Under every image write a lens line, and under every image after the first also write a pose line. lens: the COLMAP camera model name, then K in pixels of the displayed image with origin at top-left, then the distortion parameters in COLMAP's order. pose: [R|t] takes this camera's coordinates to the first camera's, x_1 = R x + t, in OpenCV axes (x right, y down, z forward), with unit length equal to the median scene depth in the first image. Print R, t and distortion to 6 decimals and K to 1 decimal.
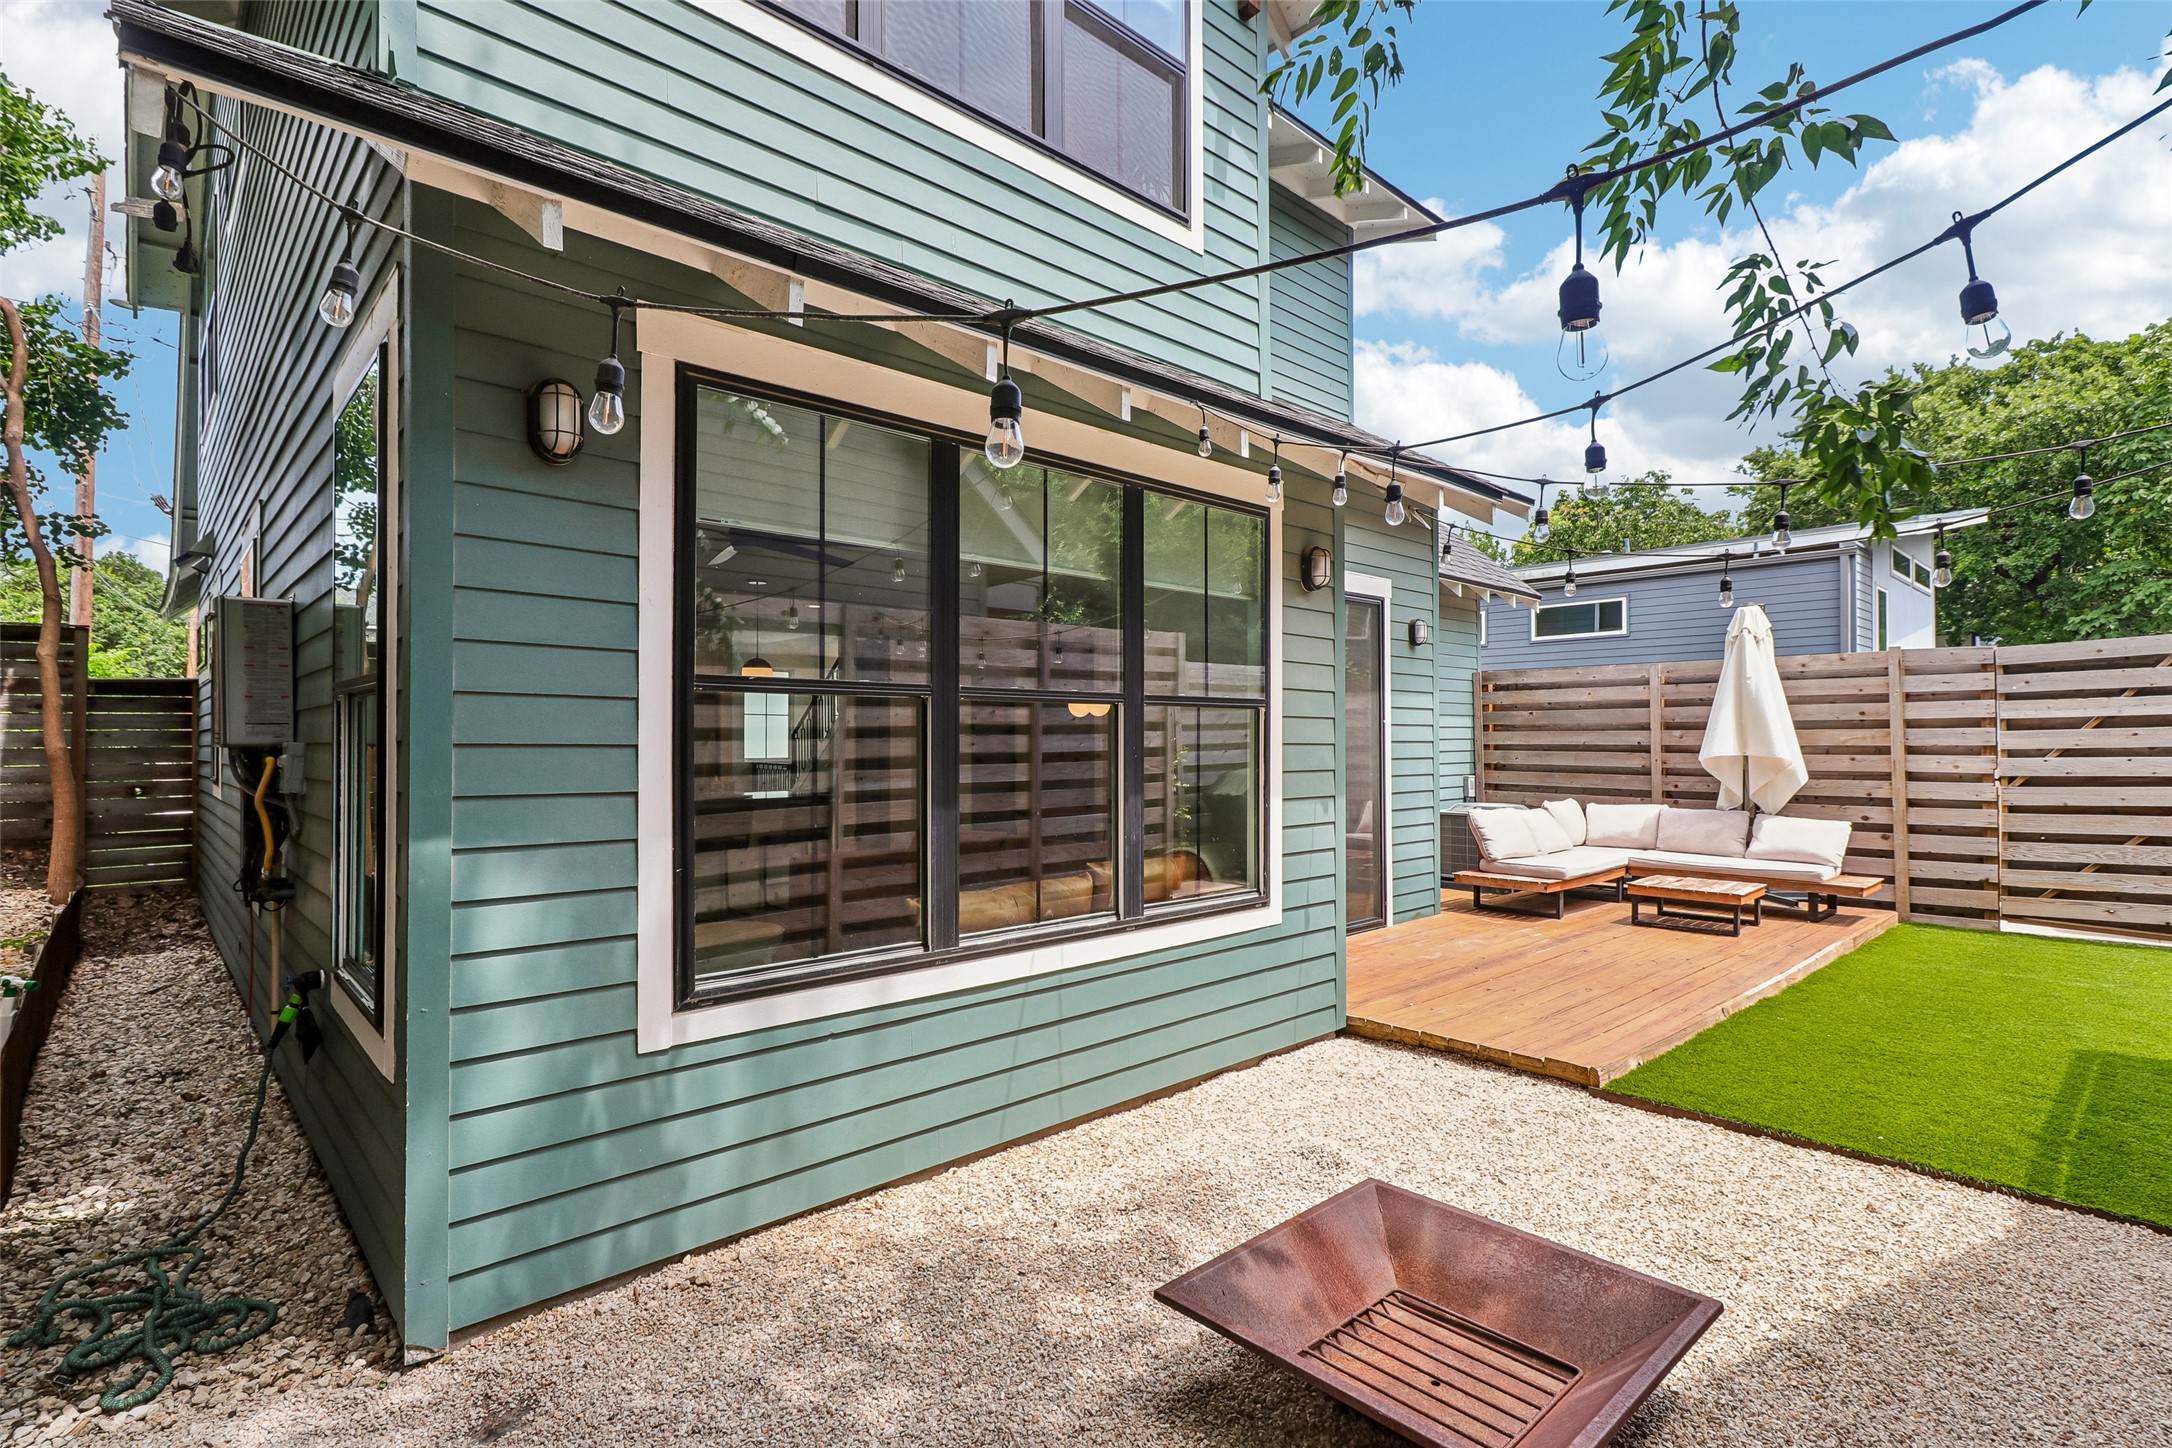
lens RADIAL K [[1035.2, 0, 1087.8], [0, 1035.2, 727.9], [0, 0, 1]] dist [0.001490, -0.000139]
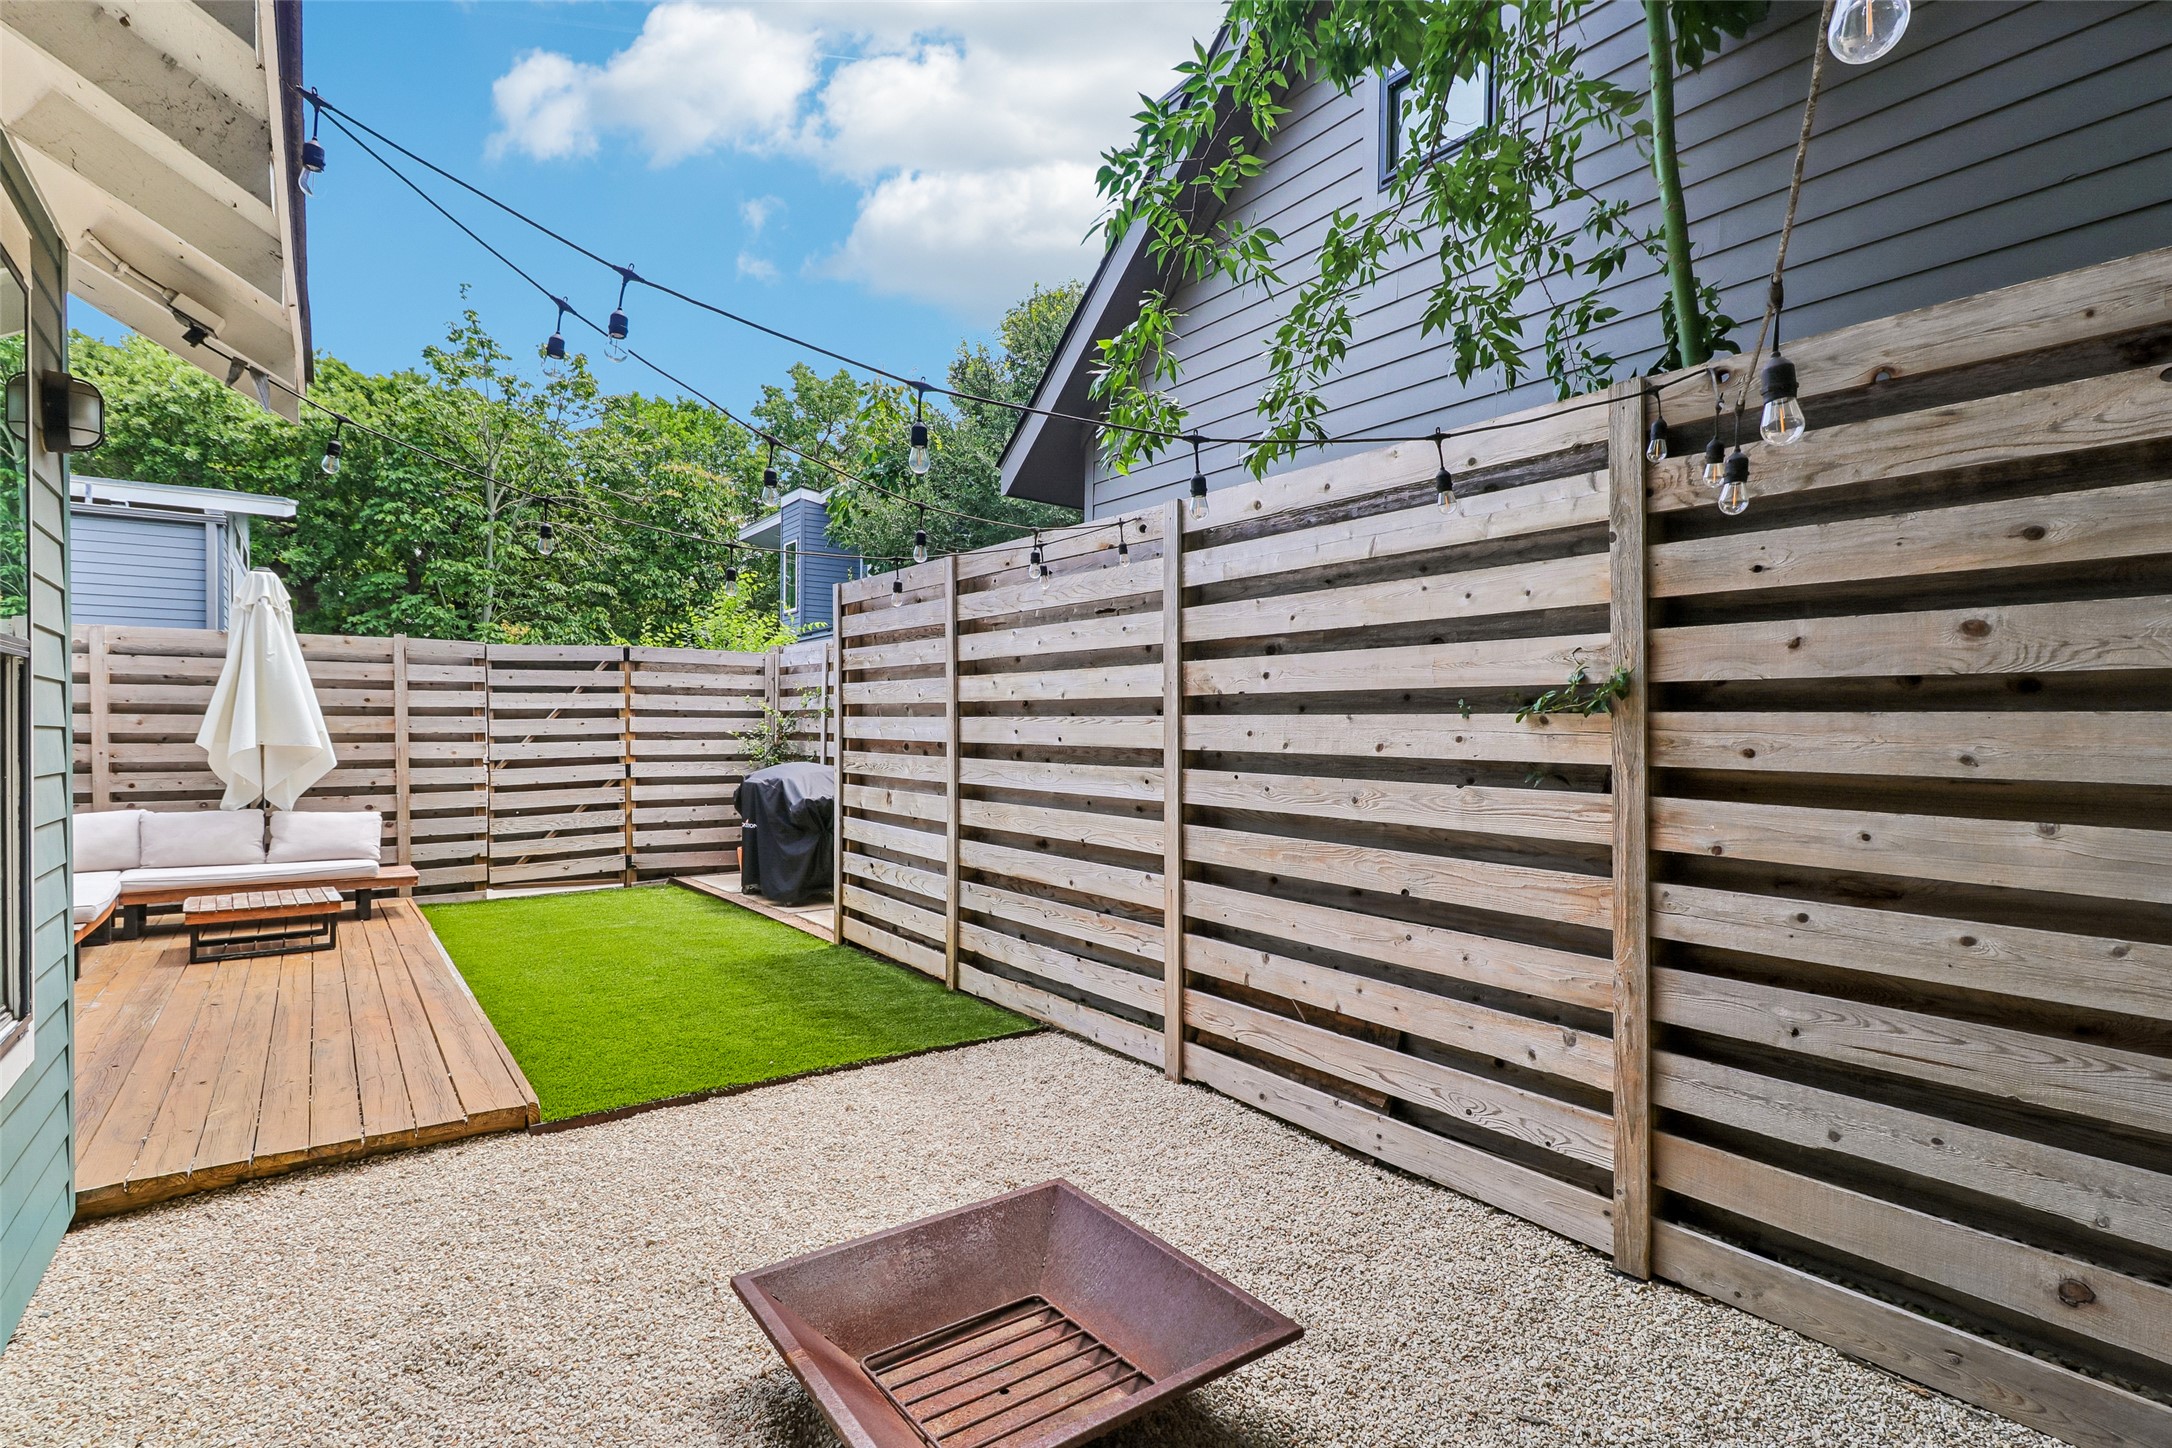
lens RADIAL K [[1035.2, 0, 1107.0], [0, 1035.2, 745.8], [0, 0, 1]] dist [0.001490, -0.000139]
pose [[0.095517, -0.012309, 0.995352, -0.159515], [-0.015121, 0.999790, 0.013815, 0.005125], [-0.995313, -0.016370, 0.095311, 0.218296]]
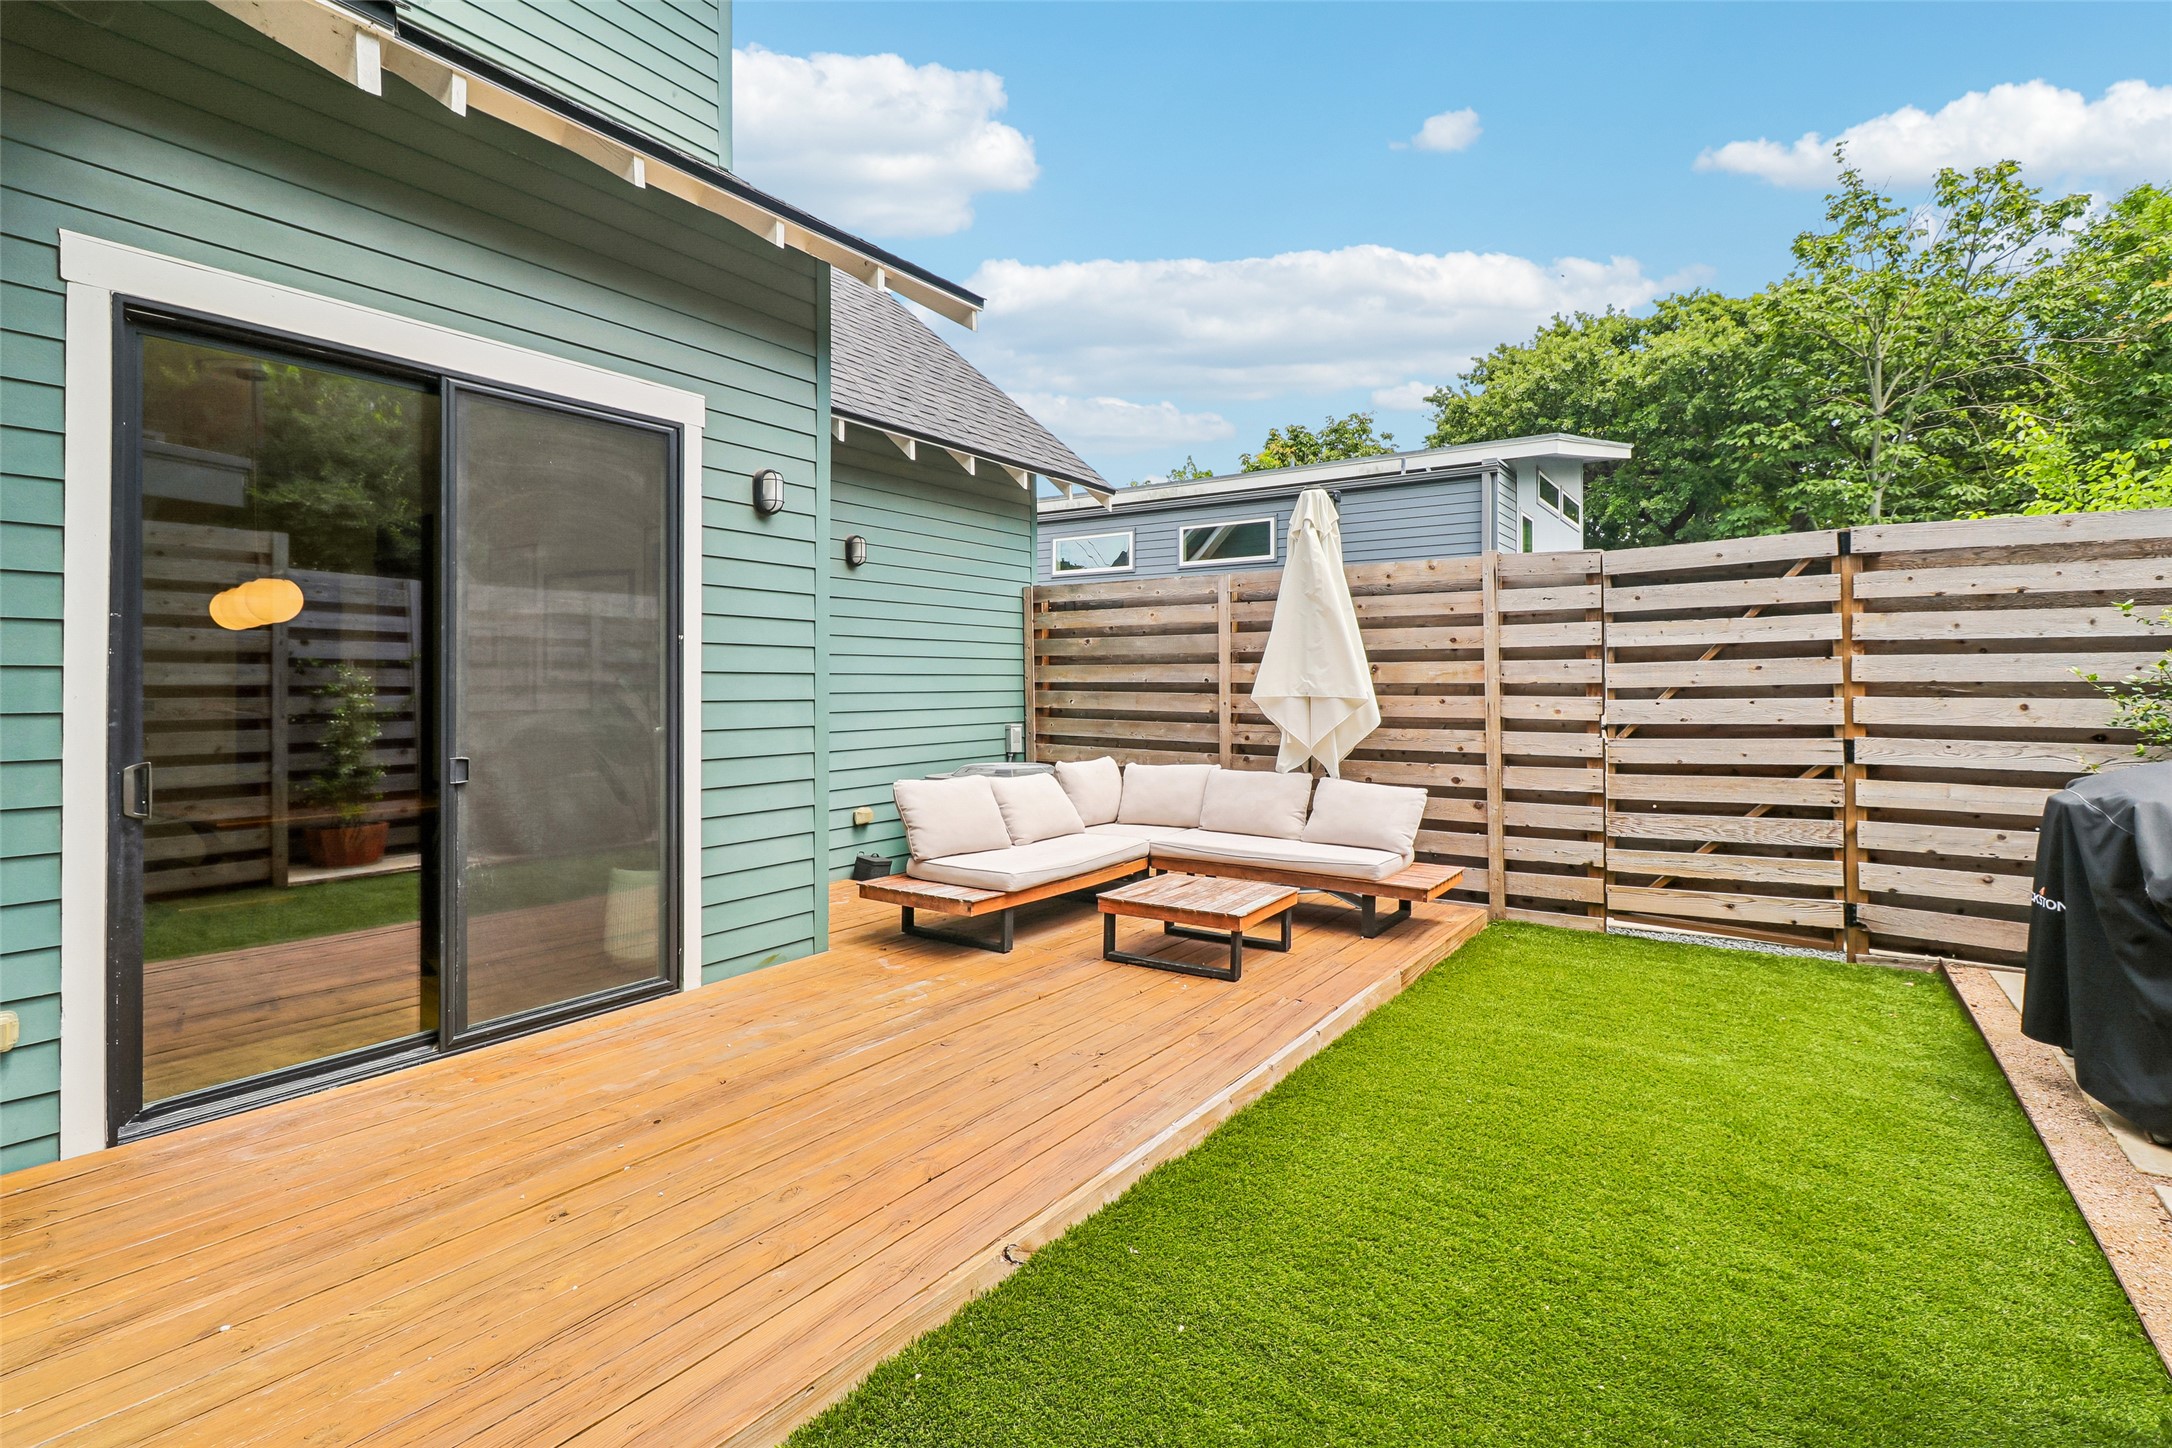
lens RADIAL K [[1035.2, 0, 1092.3], [0, 1035.2, 674.8], [0, 0, 1]] dist [0.001490, -0.000139]
pose [[0.975389, 0.005029, 0.220433, 0.336510], [-0.005949, 0.999976, 0.003511, 0.009953], [-0.220410, -0.004736, 0.975396, 0.336562]]
